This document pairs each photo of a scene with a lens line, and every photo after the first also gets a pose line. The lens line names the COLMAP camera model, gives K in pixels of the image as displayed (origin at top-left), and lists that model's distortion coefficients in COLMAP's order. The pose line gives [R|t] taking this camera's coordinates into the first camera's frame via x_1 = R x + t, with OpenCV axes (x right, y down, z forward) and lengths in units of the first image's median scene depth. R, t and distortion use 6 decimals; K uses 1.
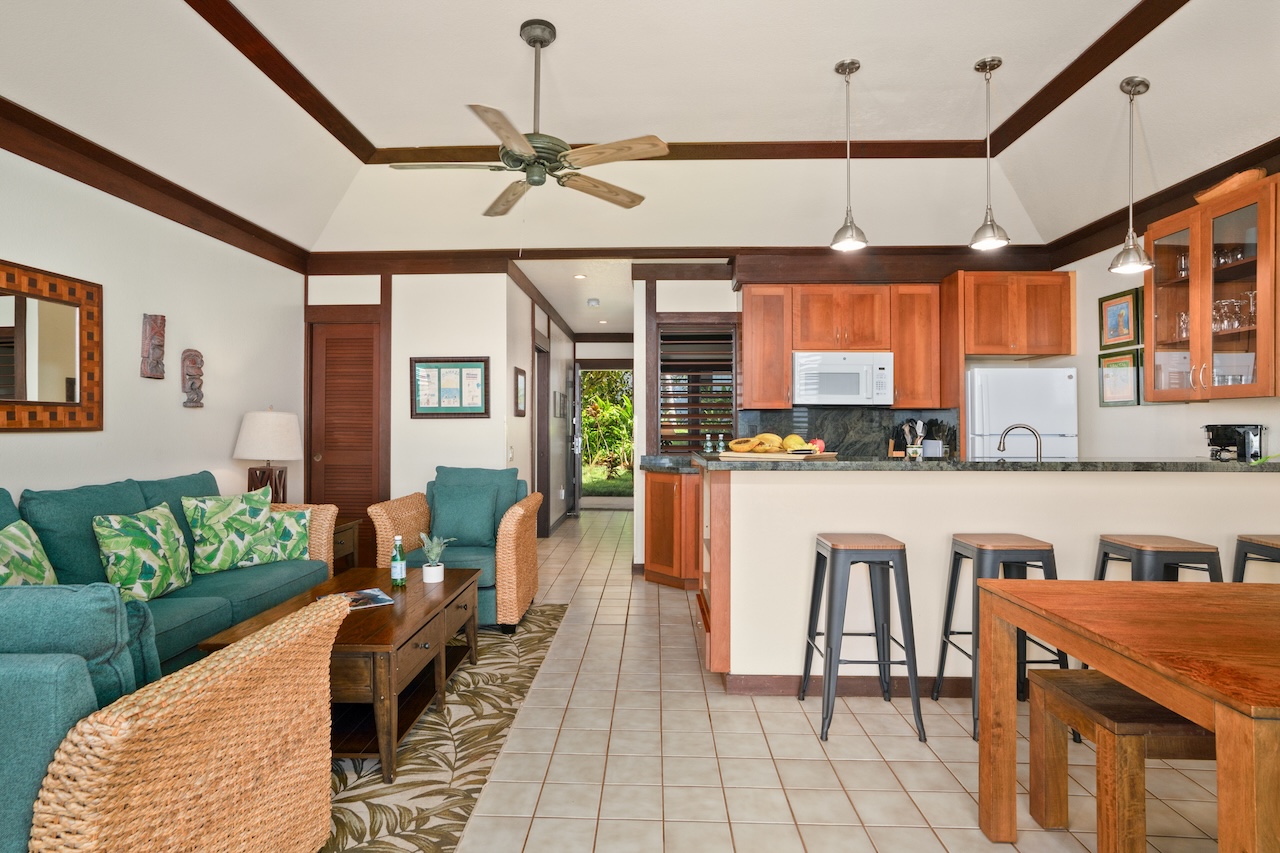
lens RADIAL K [[670.1, 0, 628.2], [0, 670.1, 422.9], [0, 0, 1]] dist [-0.025464, 0.009960]
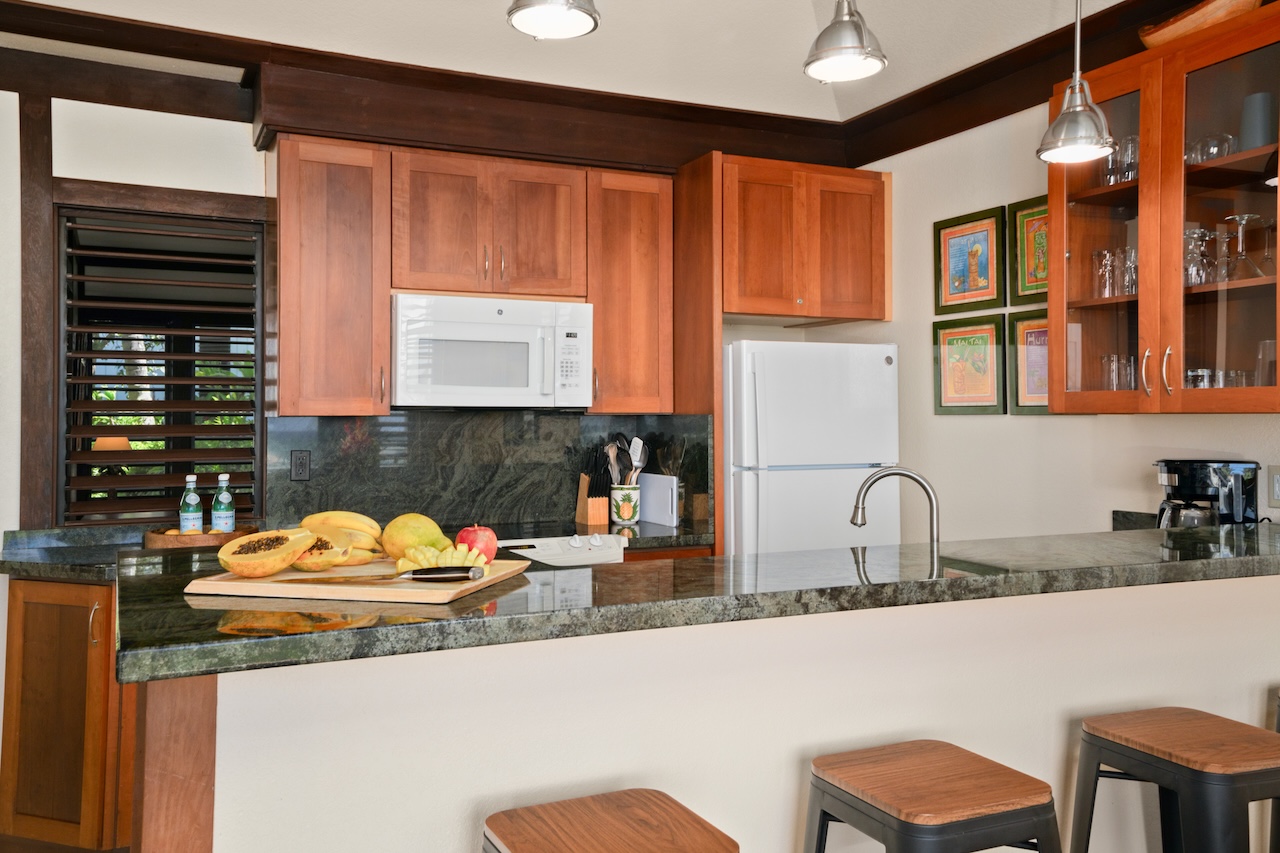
lens RADIAL K [[1085.0, 0, 629.9], [0, 1085.0, 396.5], [0, 0, 1]] dist [0.082605, 0.021378]
pose [[0.890668, 0.006515, 0.454608, 0.065824], [0.000670, 0.999877, -0.015642, -0.029222], [-0.454654, 0.014237, 0.890554, 0.333270]]
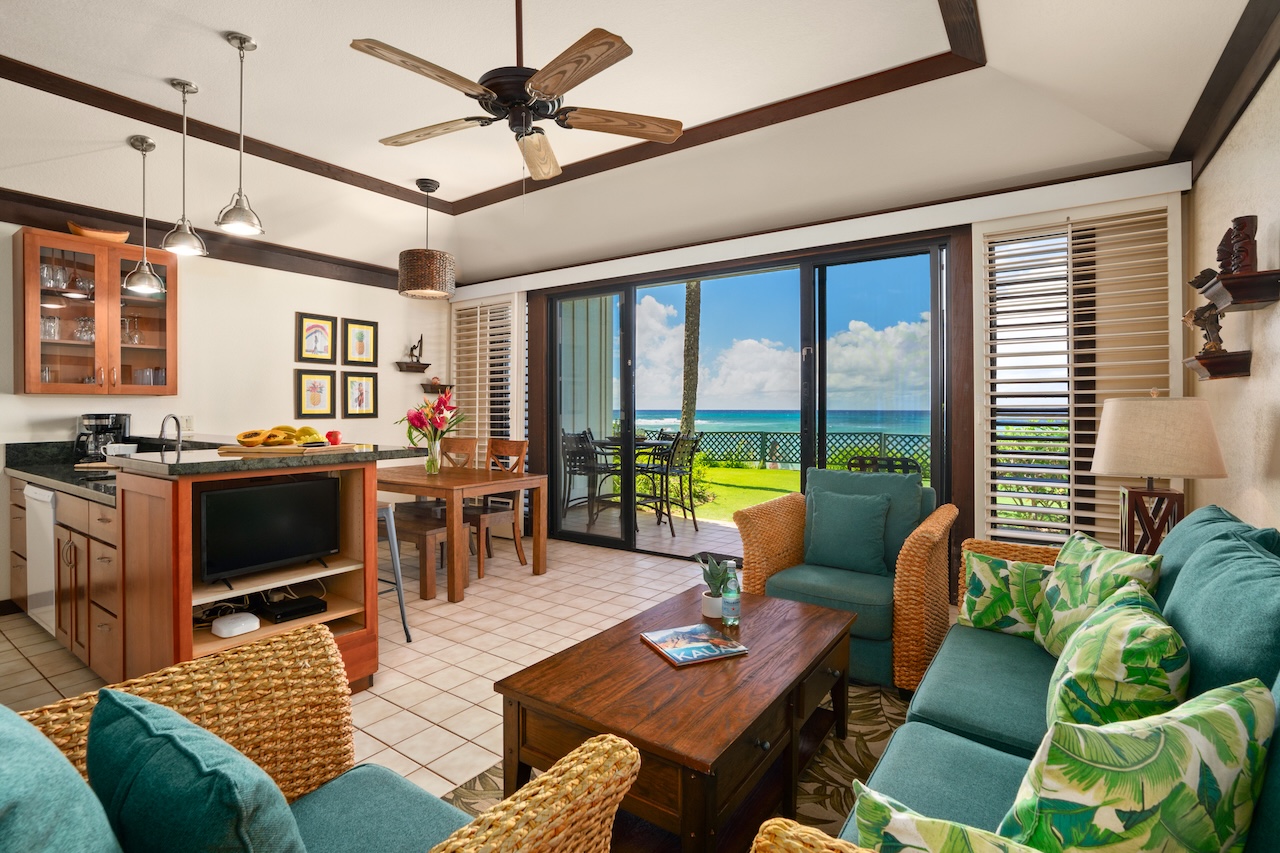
lens RADIAL K [[603.1, 0, 626.9], [0, 603.1, 405.5], [0, 0, 1]] dist [-0.052314, 0.024137]
pose [[-0.835225, 0.008136, 0.549848, -0.498345], [0.006693, 0.999967, -0.004629, -0.001272], [-0.549867, -0.000186, -0.835252, 1.168554]]
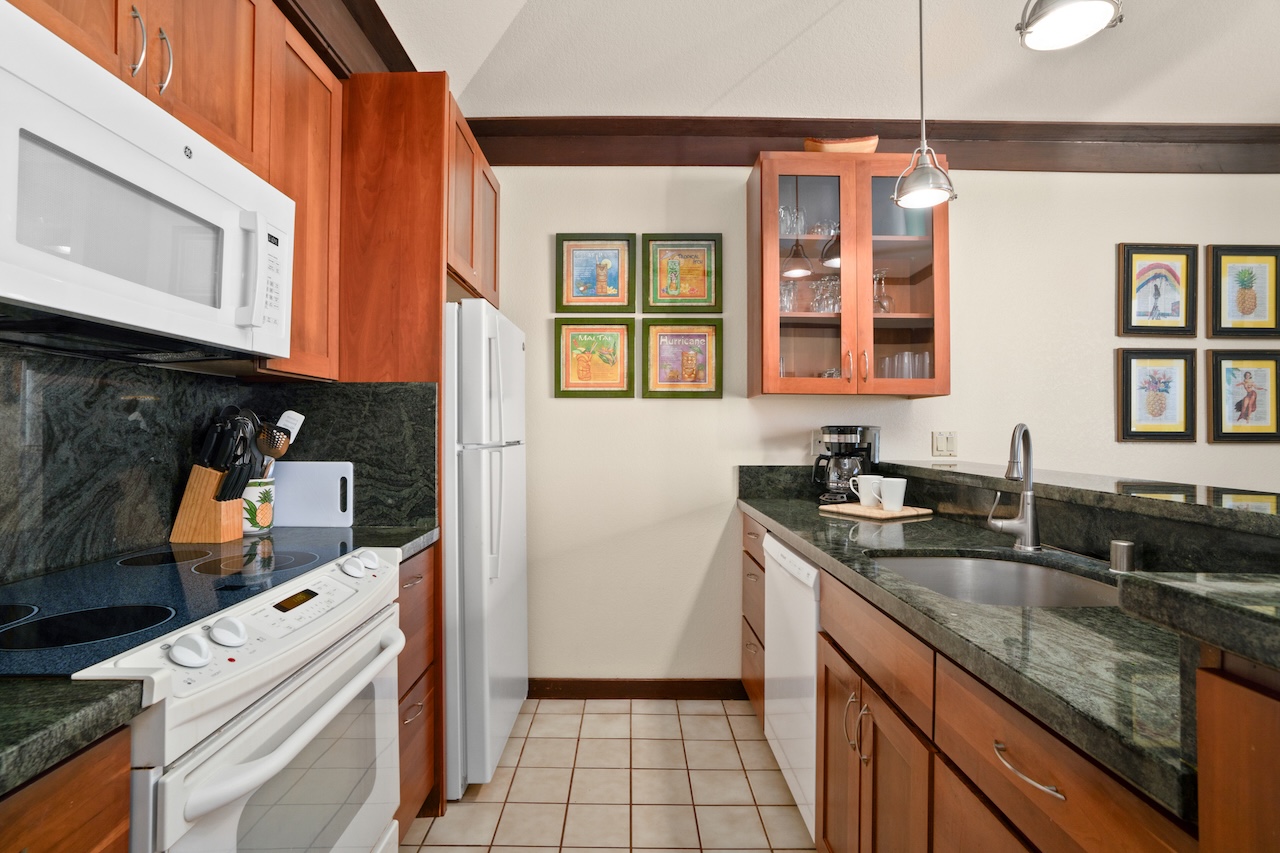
lens RADIAL K [[603.1, 0, 627.4], [0, 603.1, 418.5], [0, 0, 1]] dist [-0.052314, 0.024137]
pose [[-0.030980, 0.015057, 0.999407, 0.131266], [-0.007513, 0.999855, -0.015297, 0.005605], [-0.999492, -0.007982, -0.030862, 1.086003]]
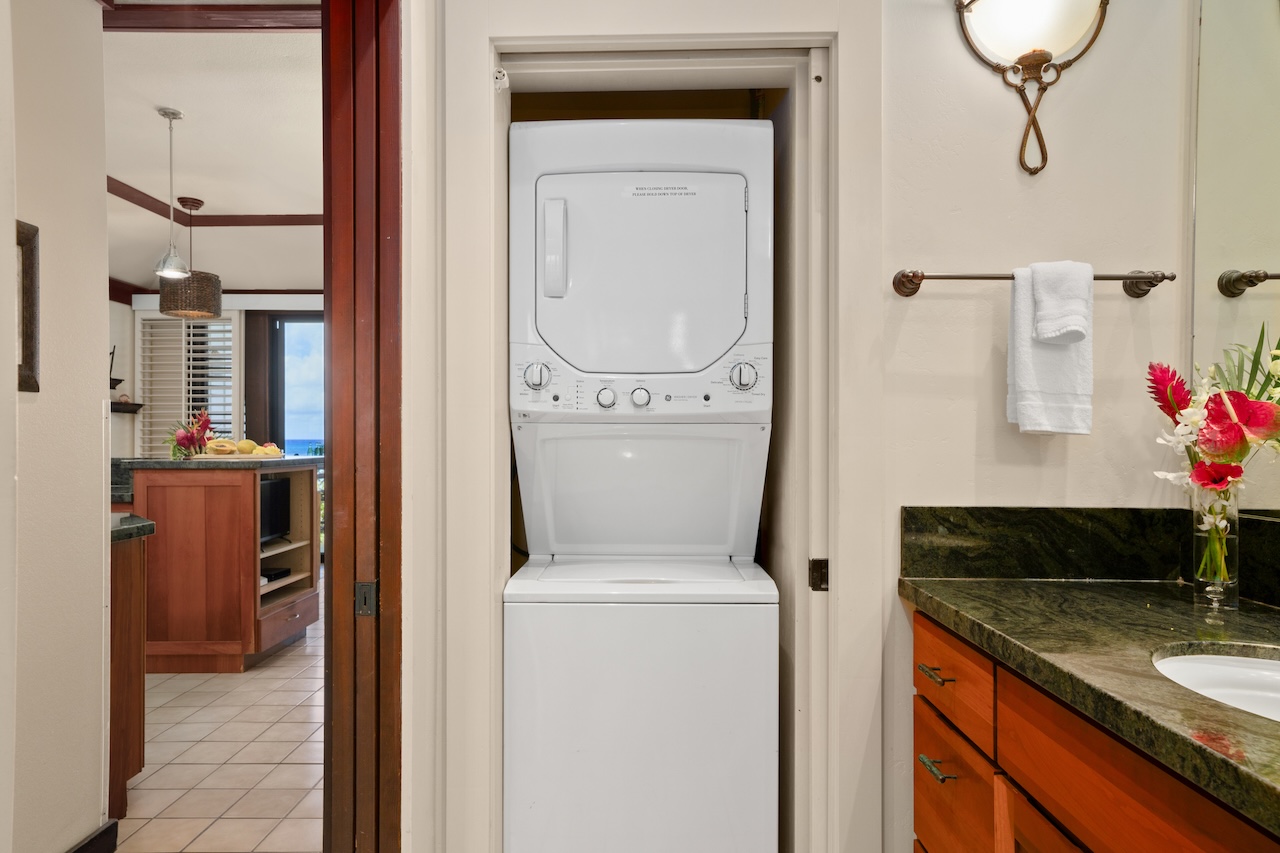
lens RADIAL K [[786.7, 0, 622.9], [0, 786.7, 450.5], [0, 0, 1]] dist [0.033399, 0.000156]
pose [[-0.999942, -0.004857, -0.009583, -0.359402], [-0.005009, 0.999861, 0.015884, 0.008955], [0.009505, 0.015931, -0.999828, 1.985722]]
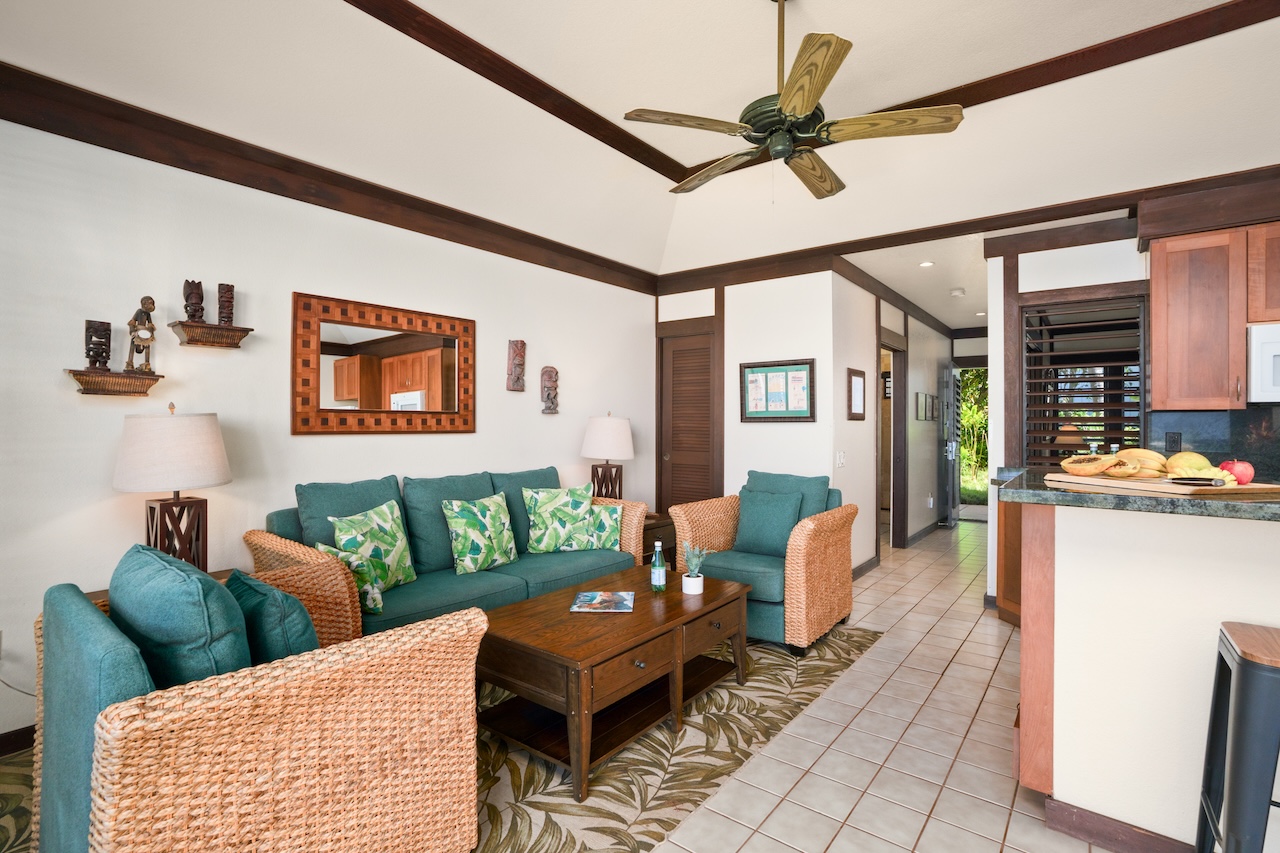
lens RADIAL K [[603.1, 0, 630.5], [0, 603.1, 423.2], [0, 0, 1]] dist [-0.052314, 0.024137]
pose [[0.807874, 0.002062, -0.589352, 0.117653], [-0.002323, 0.999997, 0.000313, -0.006807], [0.589351, 0.001116, 0.807876, 0.189414]]
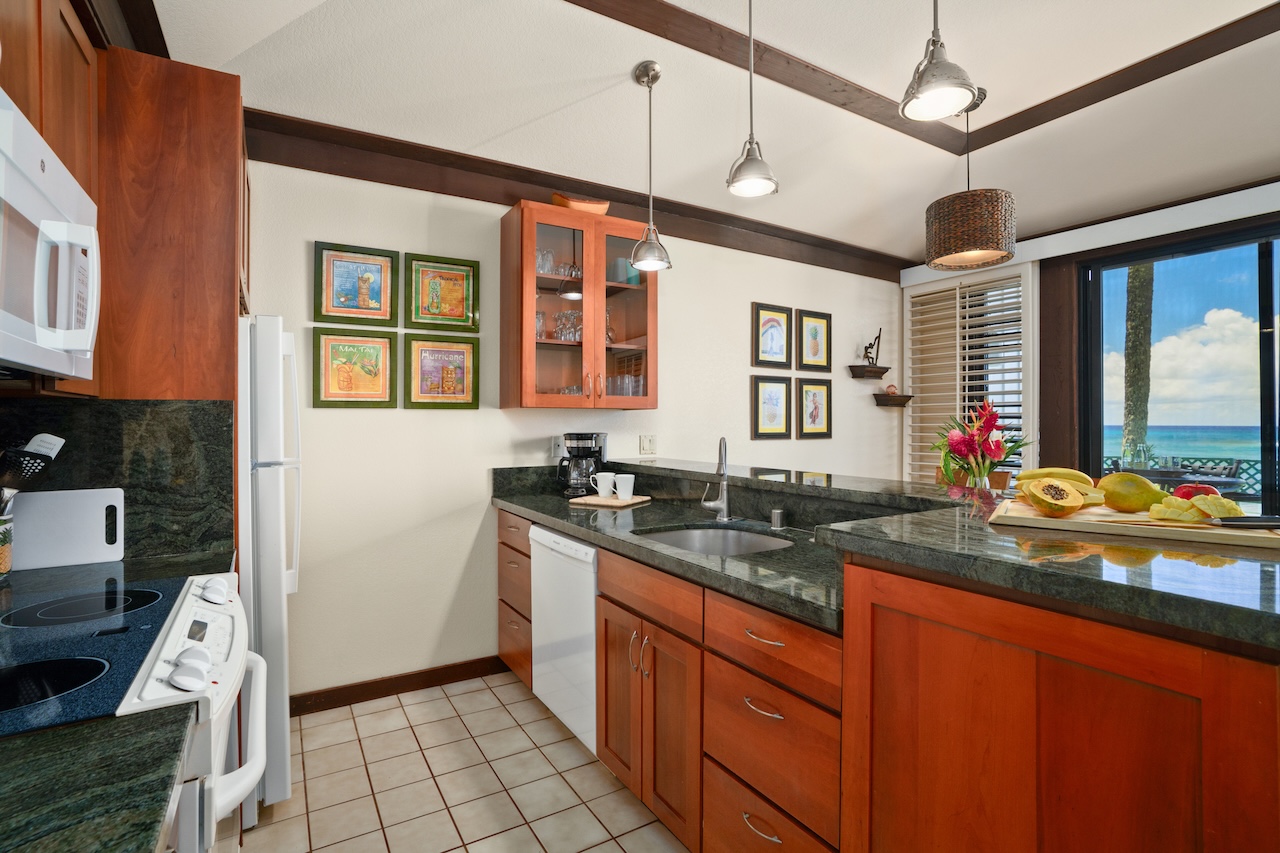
lens RADIAL K [[603.1, 0, 629.7], [0, 603.1, 414.3], [0, 0, 1]] dist [-0.052314, 0.024137]
pose [[-0.543429, 0.008608, 0.839411, 0.063773], [-0.001686, 0.999934, -0.011346, -0.013526], [-0.839453, -0.007581, -0.543379, 1.211776]]
